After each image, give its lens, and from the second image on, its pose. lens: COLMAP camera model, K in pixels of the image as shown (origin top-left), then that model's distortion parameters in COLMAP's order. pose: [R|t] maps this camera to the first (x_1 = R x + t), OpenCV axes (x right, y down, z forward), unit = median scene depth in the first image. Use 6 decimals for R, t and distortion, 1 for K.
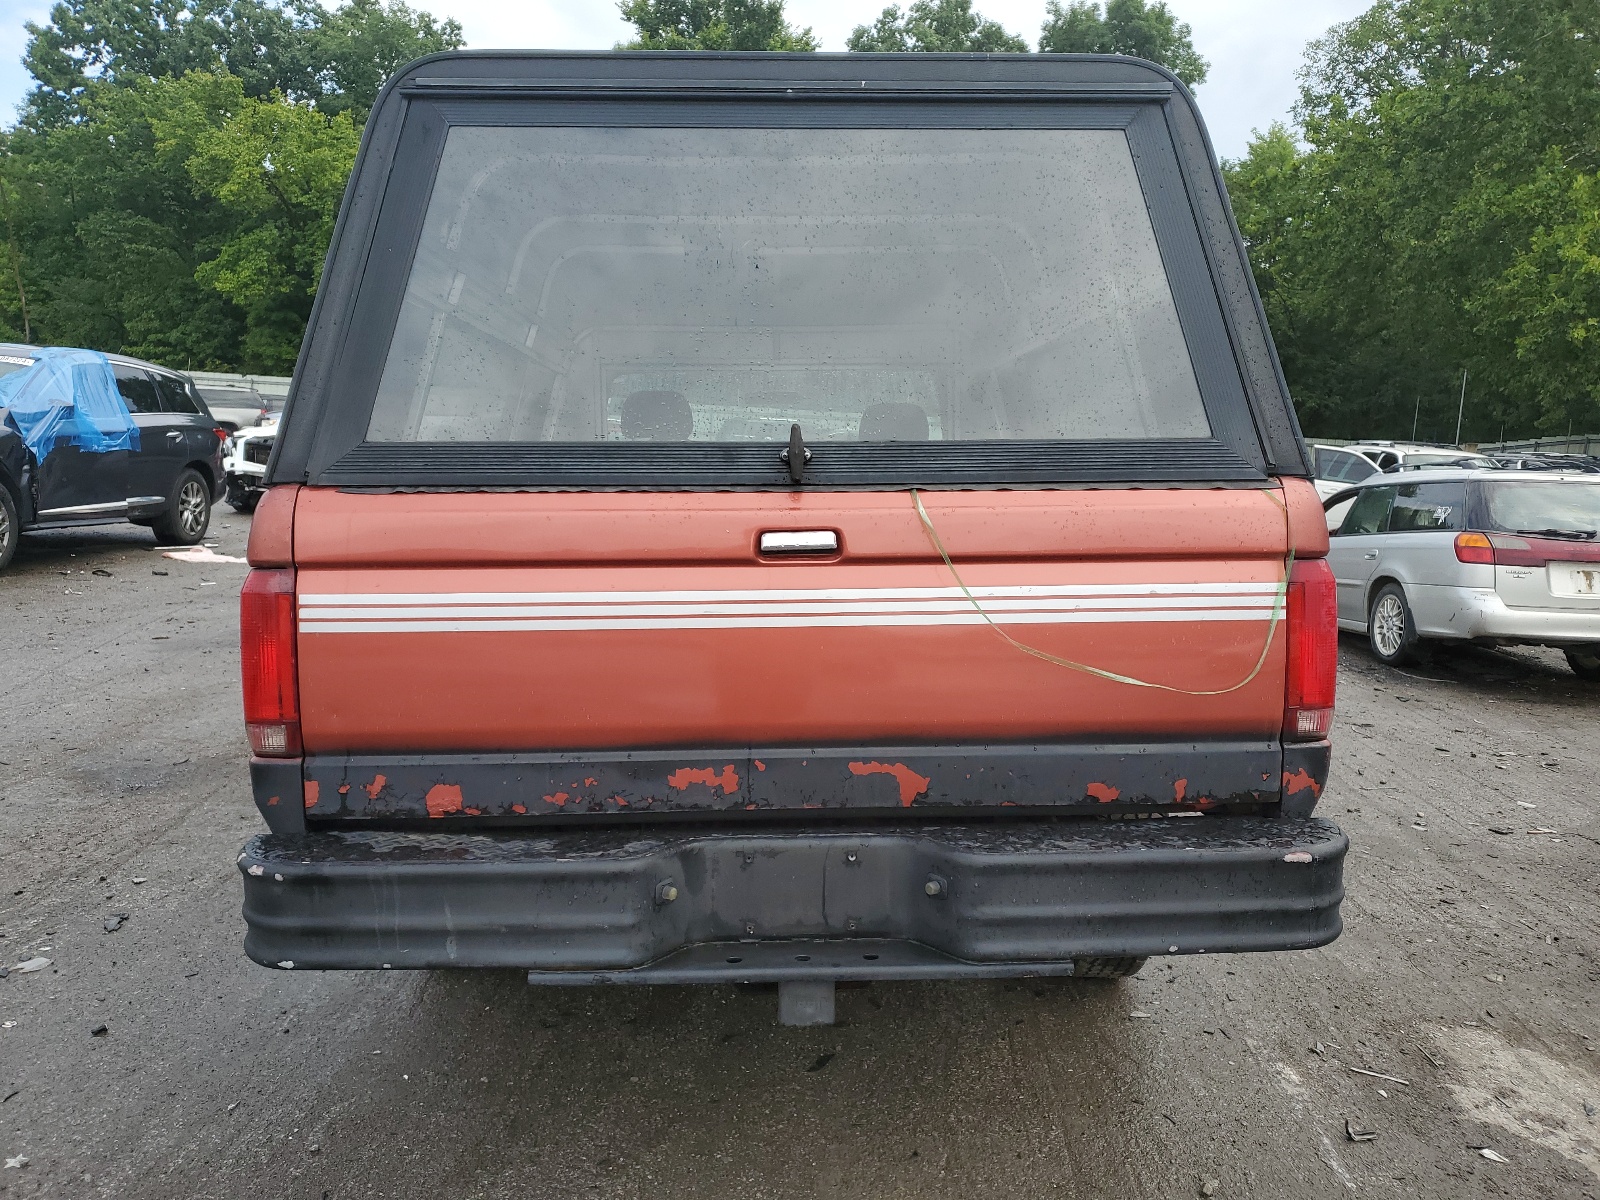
lens RADIAL K [[1233.6, 0, 800.0], [0, 1233.6, 600.0], [0, 0, 1]] dist [0.019967, -0.008298]
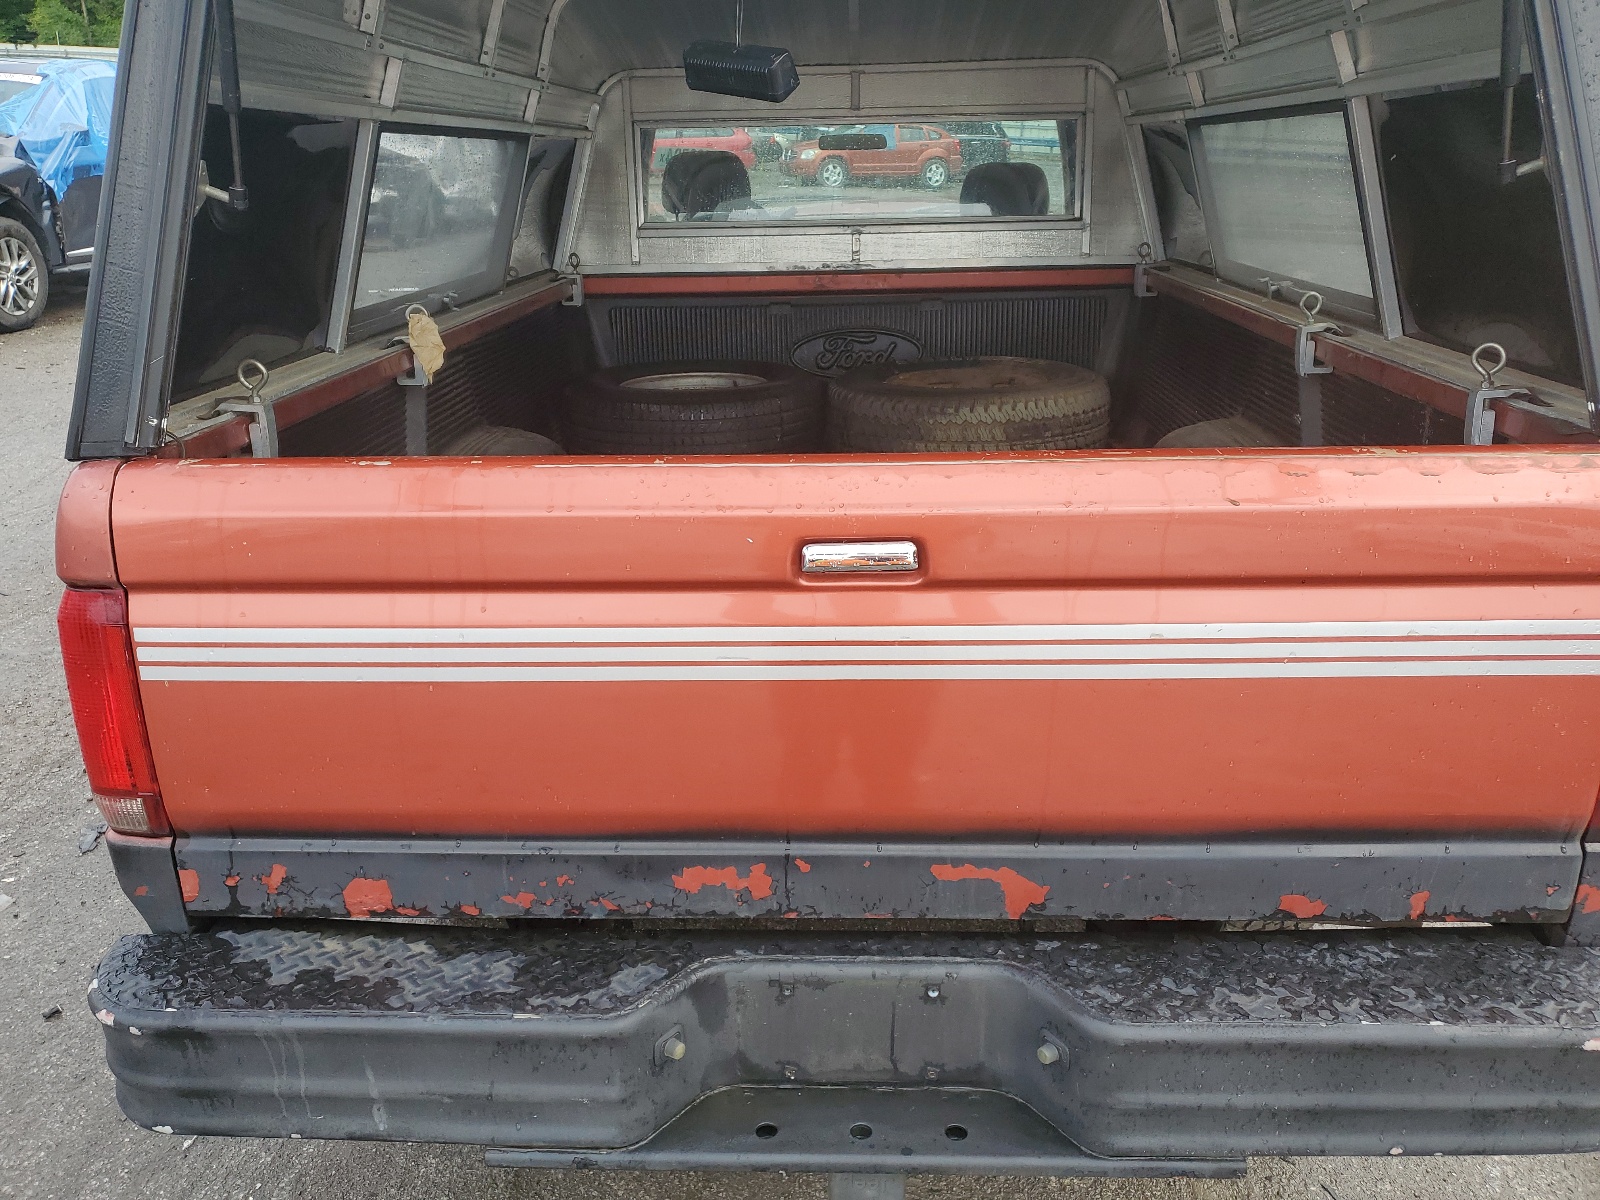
lens RADIAL K [[1262.6, 0, 793.9], [0, 1262.6, 597.8], [0, 0, 1]] dist [-0.000784, 0.012774]
pose [[0.997066, 0.012097, -0.075591, 0.014644], [0.005559, 0.973388, 0.229097, -0.176641], [0.076350, -0.228845, 0.970464, 0.342818]]
